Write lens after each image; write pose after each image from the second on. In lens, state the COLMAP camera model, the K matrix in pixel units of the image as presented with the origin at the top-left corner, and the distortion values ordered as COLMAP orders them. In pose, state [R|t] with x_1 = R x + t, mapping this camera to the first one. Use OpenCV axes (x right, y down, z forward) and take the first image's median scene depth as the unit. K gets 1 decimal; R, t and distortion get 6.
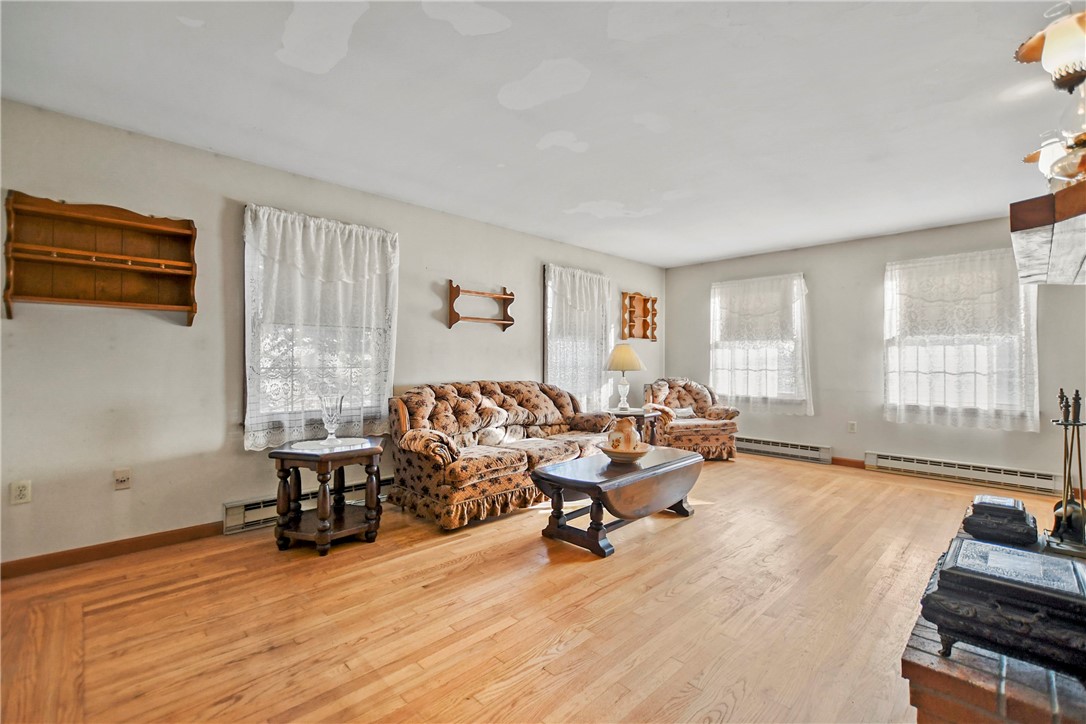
lens RADIAL K [[478.7, 0, 539.7], [0, 478.7, 365.1], [0, 0, 1]] dist [-0.024306, 0.000372]
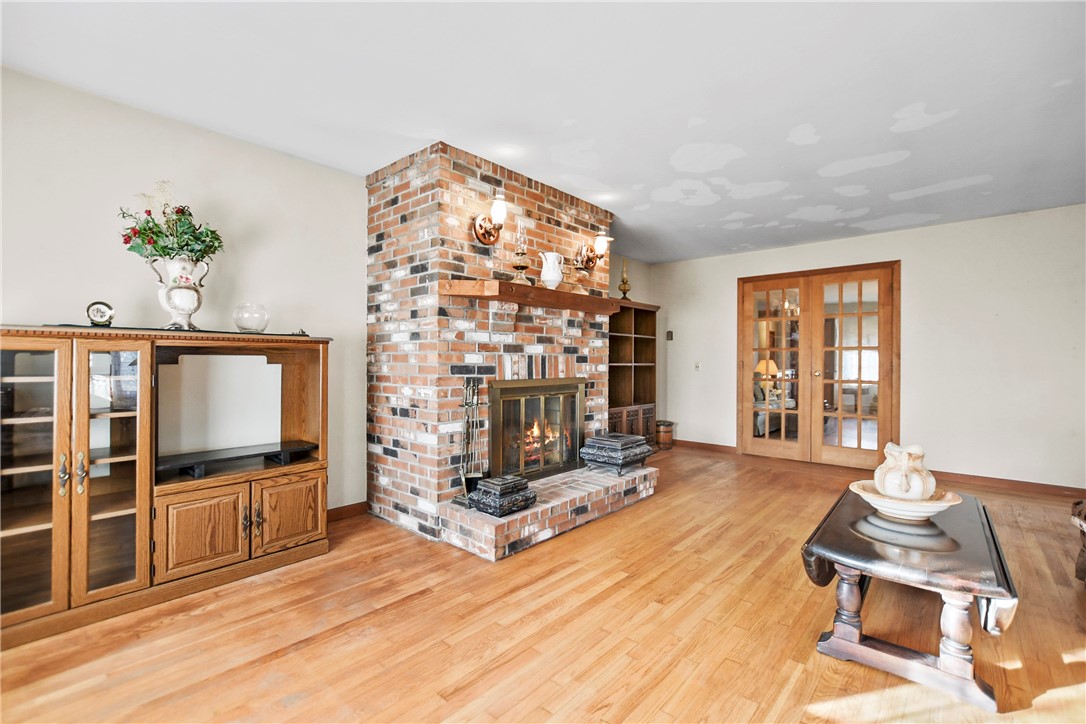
lens RADIAL K [[478.7, 0, 539.7], [0, 478.7, 365.1], [0, 0, 1]] dist [-0.024306, 0.000372]
pose [[-0.999552, -0.009152, -0.028483, 0.373150], [-0.009512, 0.999876, 0.012539, -0.002760], [0.028365, 0.012805, -0.999516, 0.893392]]
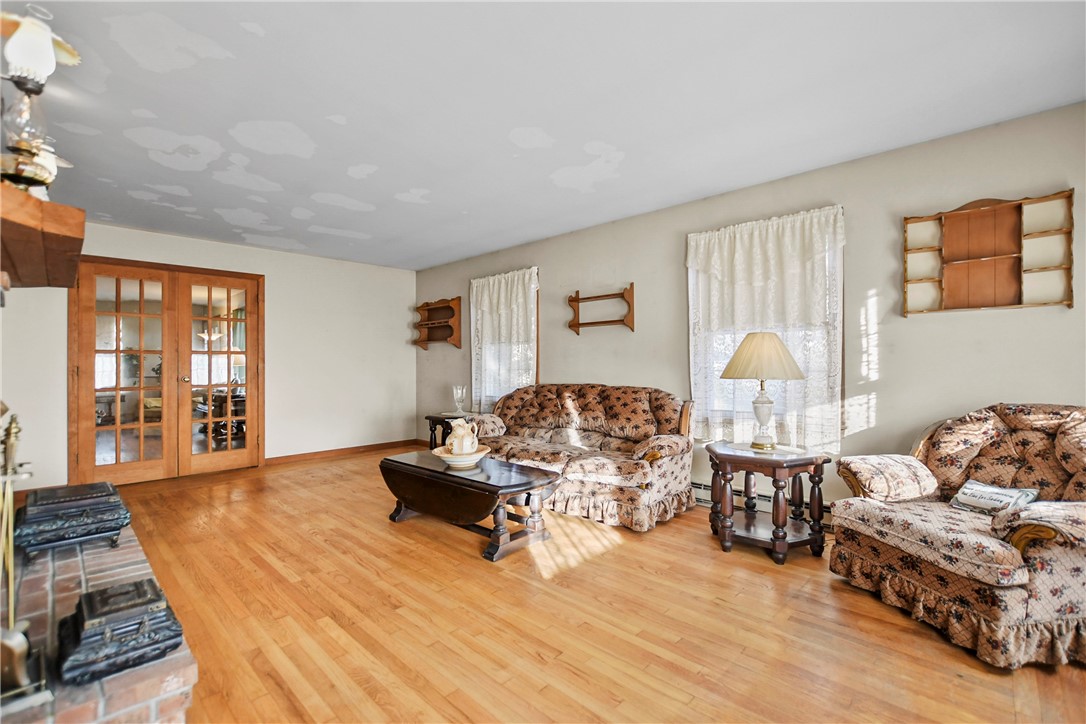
lens RADIAL K [[478.7, 0, 539.7], [0, 478.7, 365.1], [0, 0, 1]] dist [-0.024306, 0.000372]
pose [[0.018330, -0.003951, -0.999824, 0.643718], [-0.000526, 0.999992, -0.003962, -0.002028], [0.999832, 0.000599, 0.018328, 0.629927]]
